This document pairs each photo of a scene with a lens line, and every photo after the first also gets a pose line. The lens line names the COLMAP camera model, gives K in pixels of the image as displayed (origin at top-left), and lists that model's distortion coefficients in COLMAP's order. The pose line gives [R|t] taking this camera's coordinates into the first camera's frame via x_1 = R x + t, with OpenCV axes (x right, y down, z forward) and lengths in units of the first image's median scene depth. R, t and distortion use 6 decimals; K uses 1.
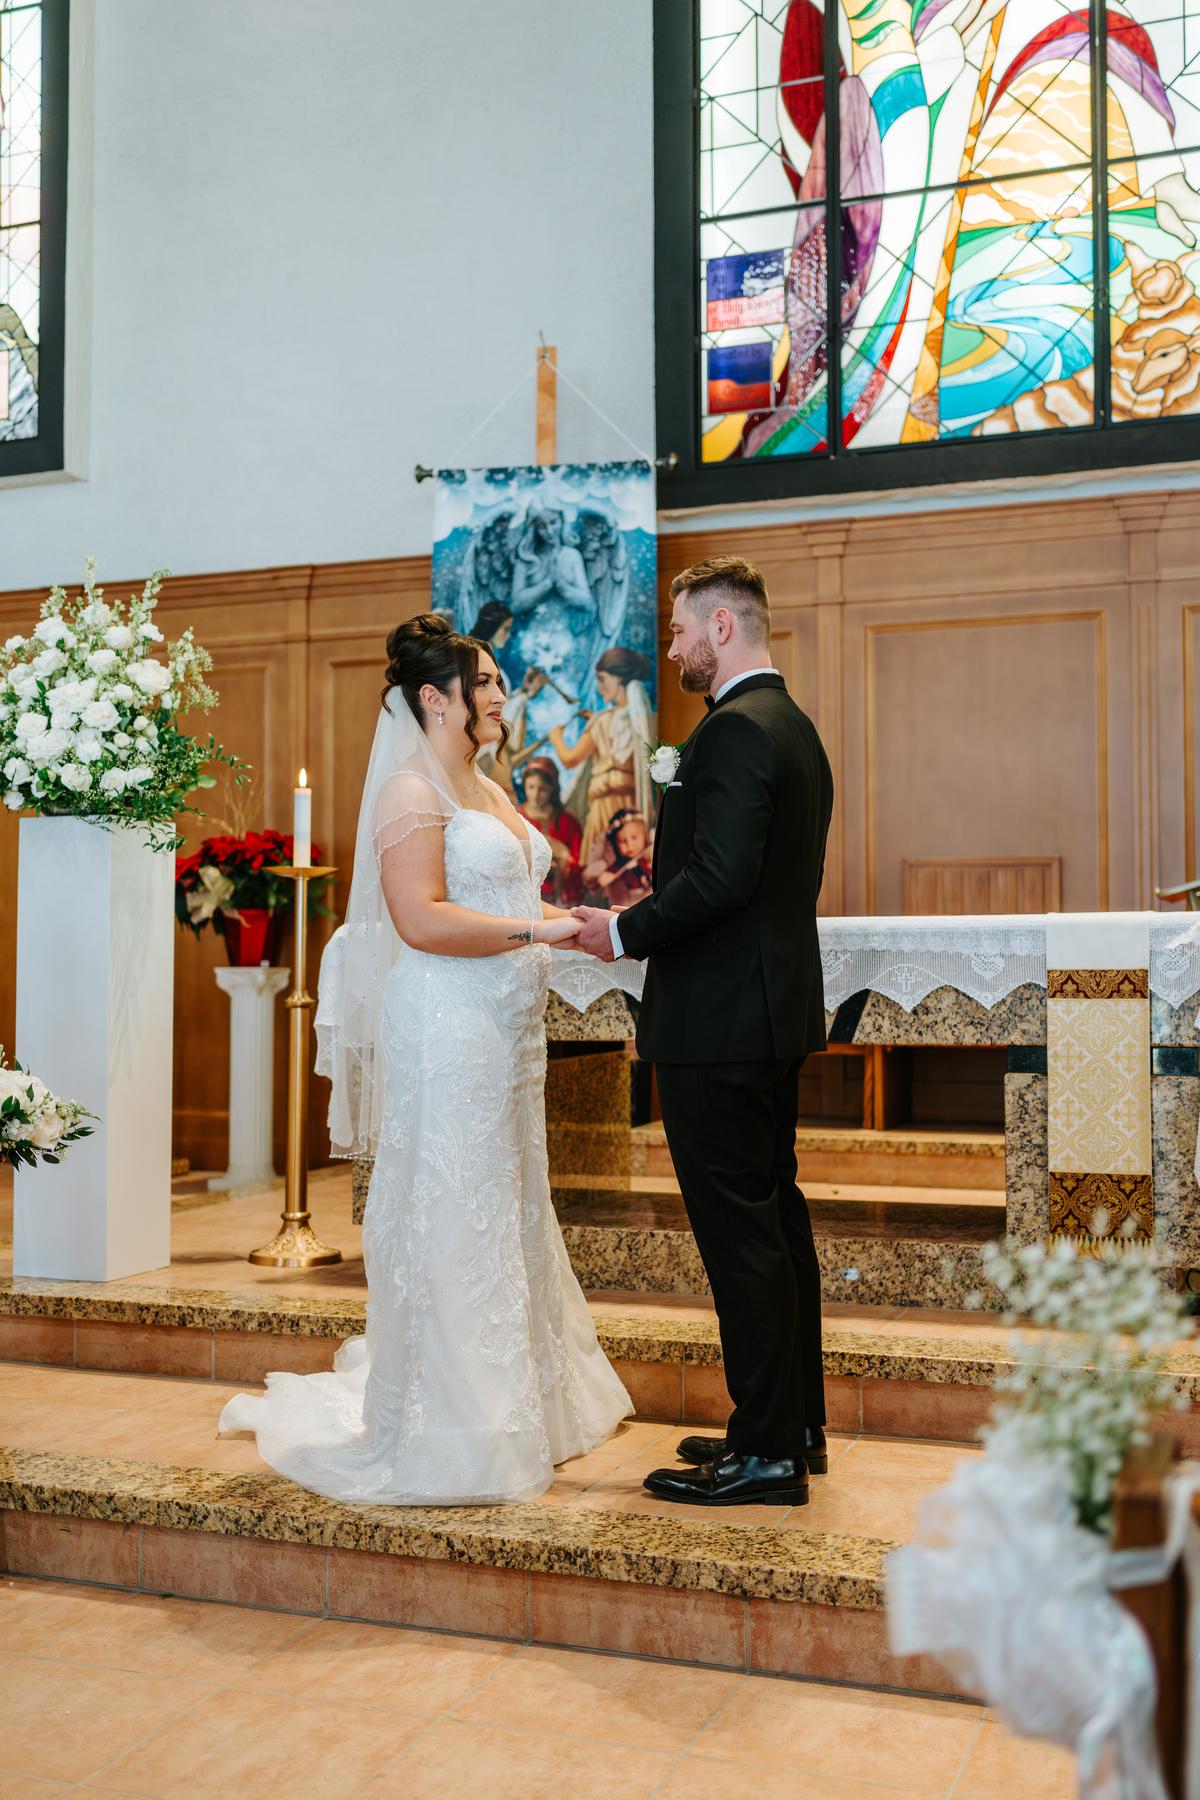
lens RADIAL K [[1928.0, 0, 555.8], [0, 1928.0, 902.6], [0, 0, 1]] dist [0.001079, 0.016856]
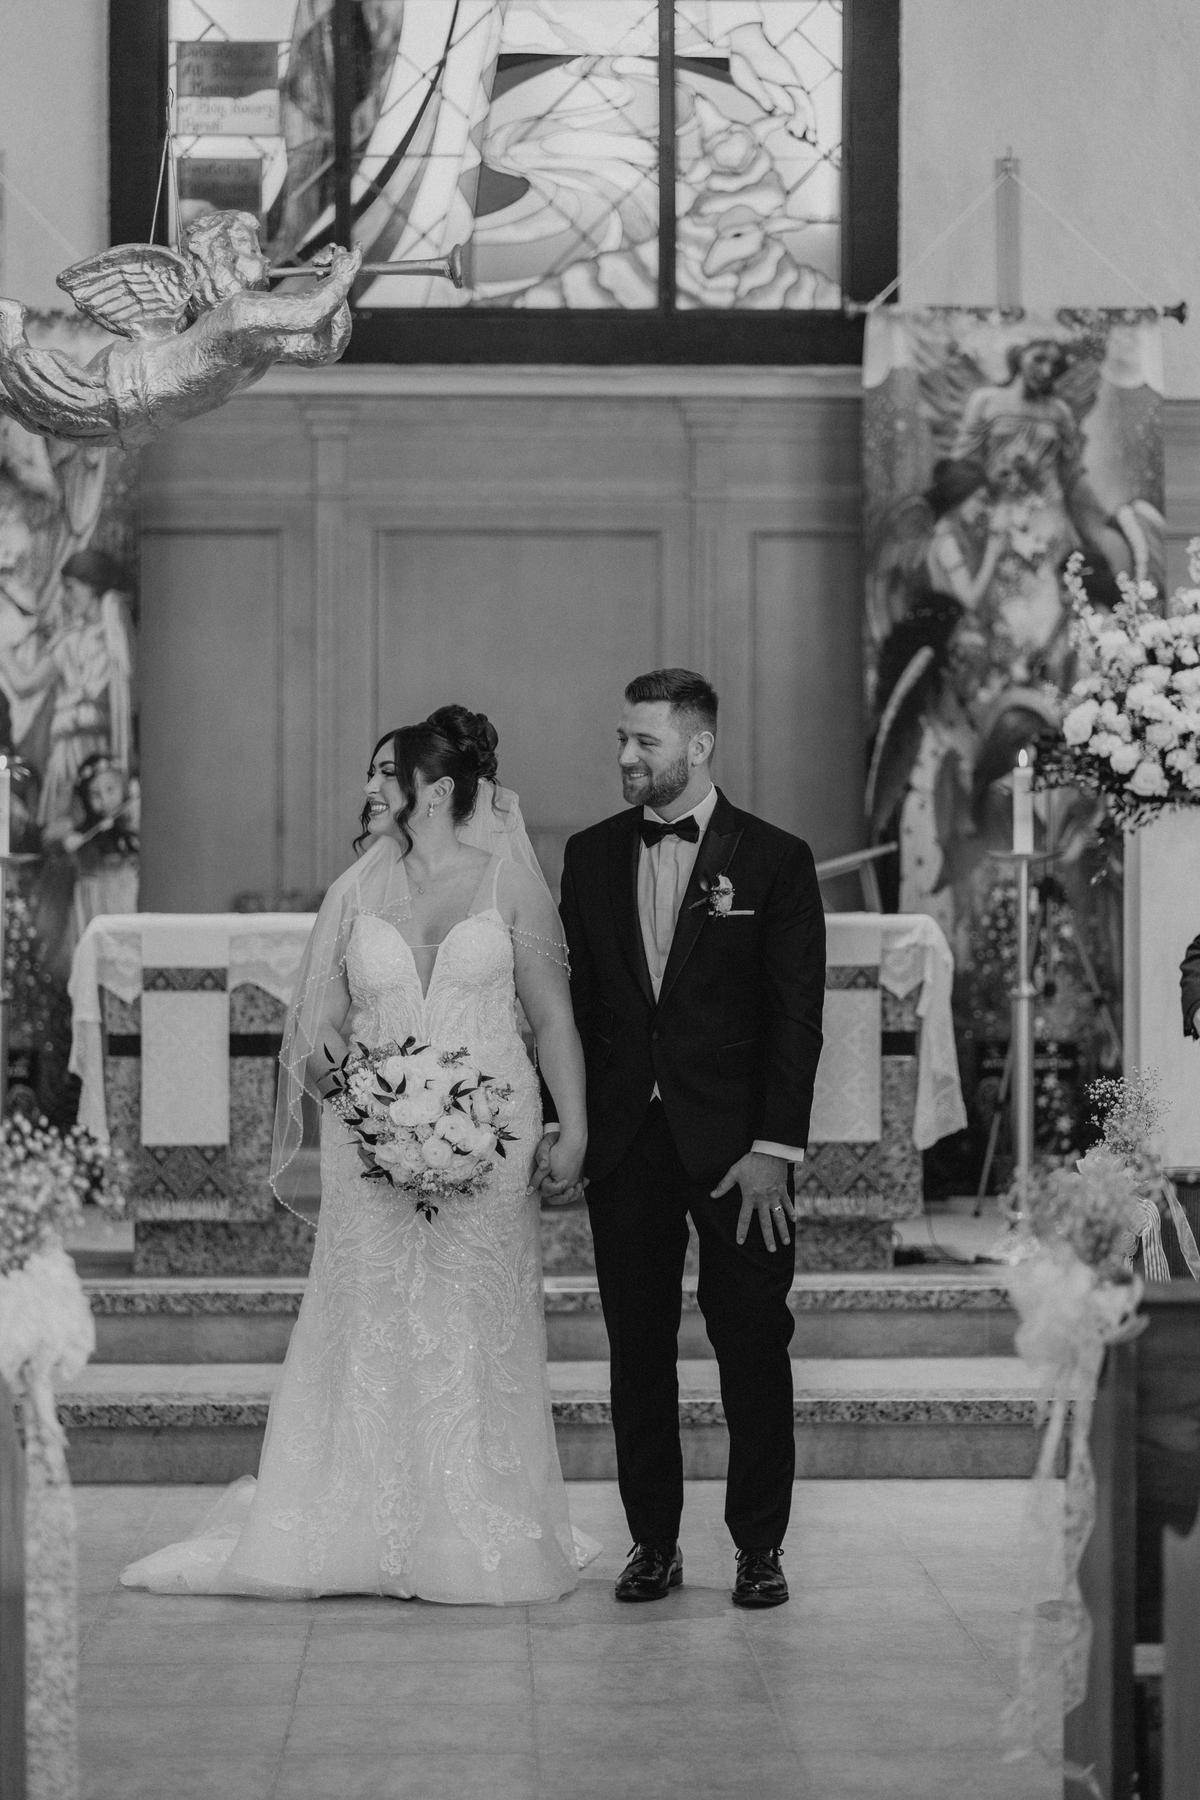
lens RADIAL K [[4603.5, 0, 561.4], [0, 4603.5, 896.0], [0, 0, 1]] dist [-0.002905, 0.487539]
pose [[0.921884, 0.004135, 0.387445, -0.520551], [-0.015226, 0.999557, 0.025561, -0.041342], [-0.387167, -0.029463, 0.921539, -0.817212]]
